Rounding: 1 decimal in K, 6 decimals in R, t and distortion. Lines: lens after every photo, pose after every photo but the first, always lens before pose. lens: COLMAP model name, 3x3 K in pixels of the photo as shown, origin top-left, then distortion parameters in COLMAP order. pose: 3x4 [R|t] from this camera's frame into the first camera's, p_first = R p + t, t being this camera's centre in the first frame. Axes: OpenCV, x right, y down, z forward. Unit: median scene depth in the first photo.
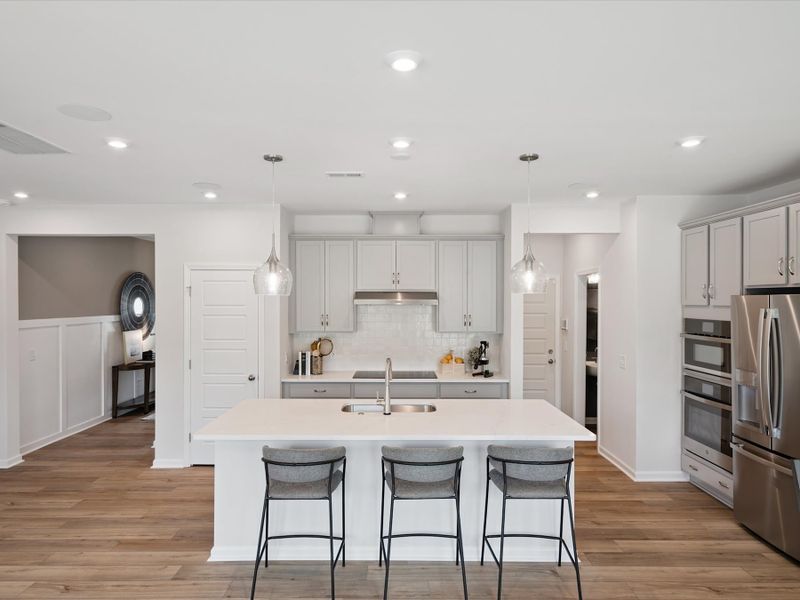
lens RADIAL K [[500.8, 0, 394.2], [0, 500.8, 299.4], [0, 0, 1]] dist [0.006007, 0.001280]
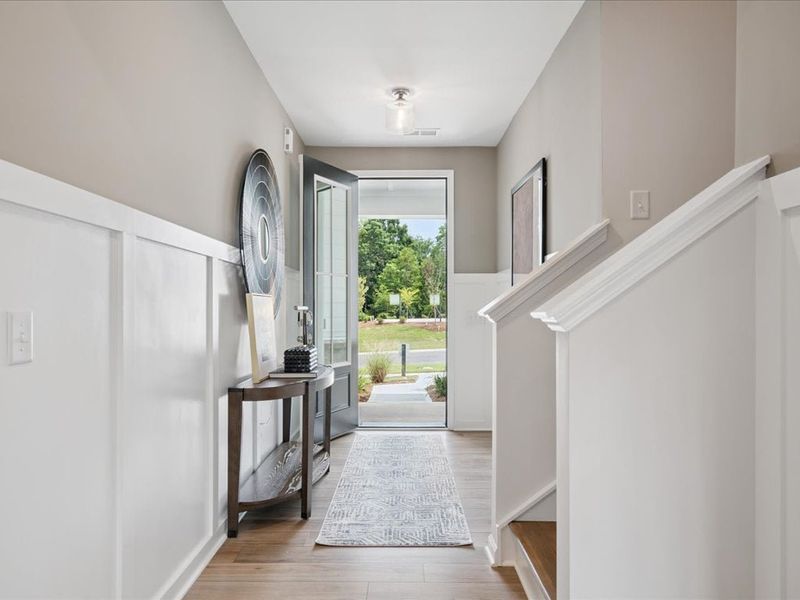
lens RADIAL K [[554.6, 0, 397.7], [0, 554.6, 301.8], [0, 0, 1]] dist [0.004049, 0.000539]
pose [[0.999925, 0.005244, 0.011094, -0.707148], [-0.005099, 0.999902, -0.013048, 0.122827], [-0.011162, 0.012990, 0.999853, 0.970647]]
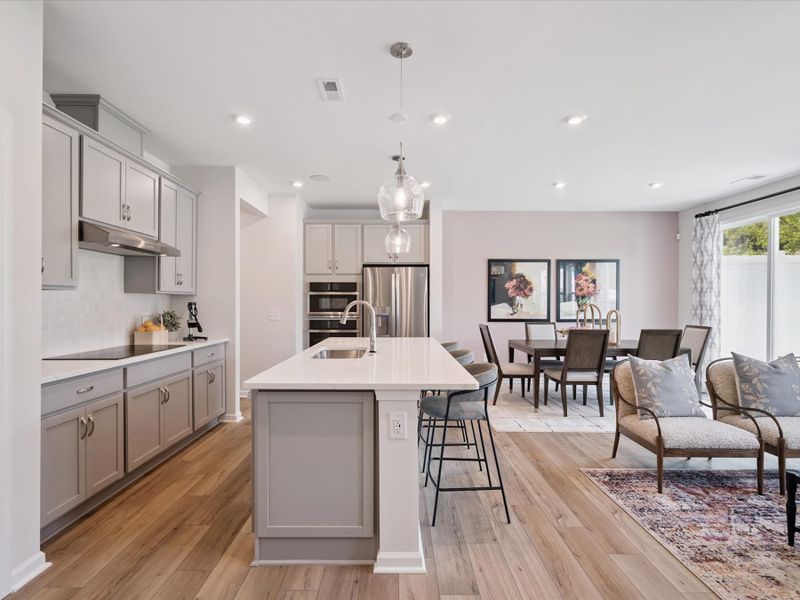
lens RADIAL K [[408.6, 0, 396.3], [0, 408.6, 306.2], [0, 0, 1]] dist [-0.006440, 0.003563]
pose [[-0.011297, -0.011261, 0.999873, -0.681555], [-0.001174, 0.999936, 0.011249, 0.097298], [-0.999935, -0.001047, -0.011310, 0.755800]]
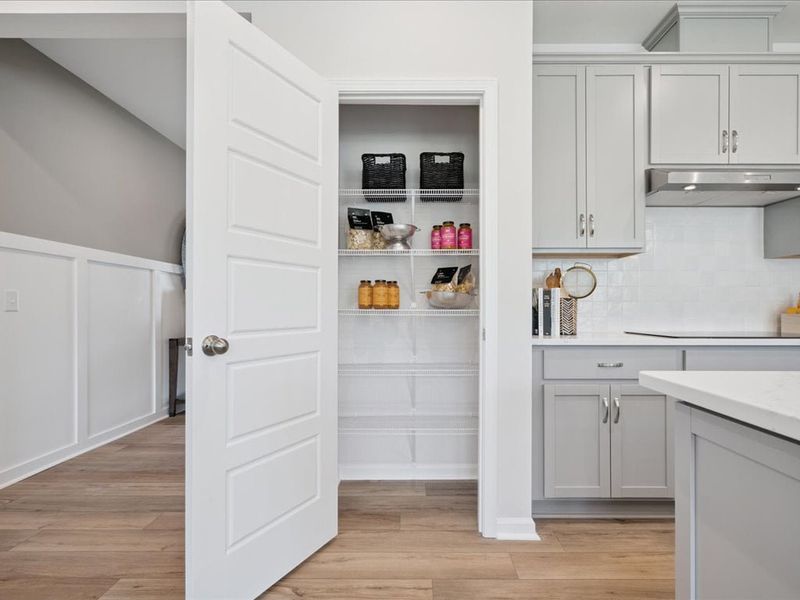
lens RADIAL K [[408.6, 0, 413.9], [0, 408.6, 308.2], [0, 0, 1]] dist [-0.006440, 0.003563]
pose [[0.999988, -0.001407, 0.004601, -0.374412], [0.001428, 0.999989, -0.004531, 0.150552], [-0.004595, 0.004537, 0.999979, 0.715550]]
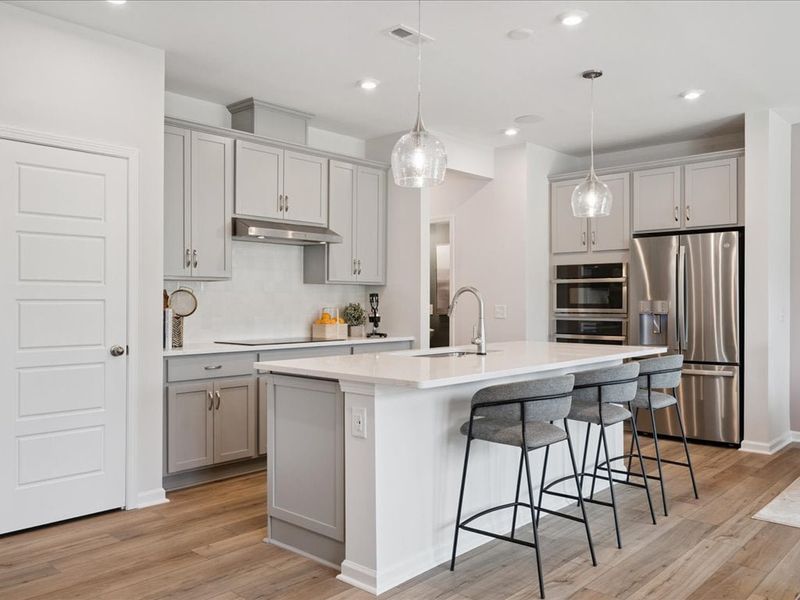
lens RADIAL K [[665.8, 0, 395.7], [0, 665.8, 301.5], [0, 0, 1]] dist [0.010042, -0.003011]
pose [[0.673368, -0.001389, 0.739306, -0.695098], [0.000791, 0.999999, 0.001159, 0.113074], [-0.739307, -0.000195, 0.673369, 0.308047]]
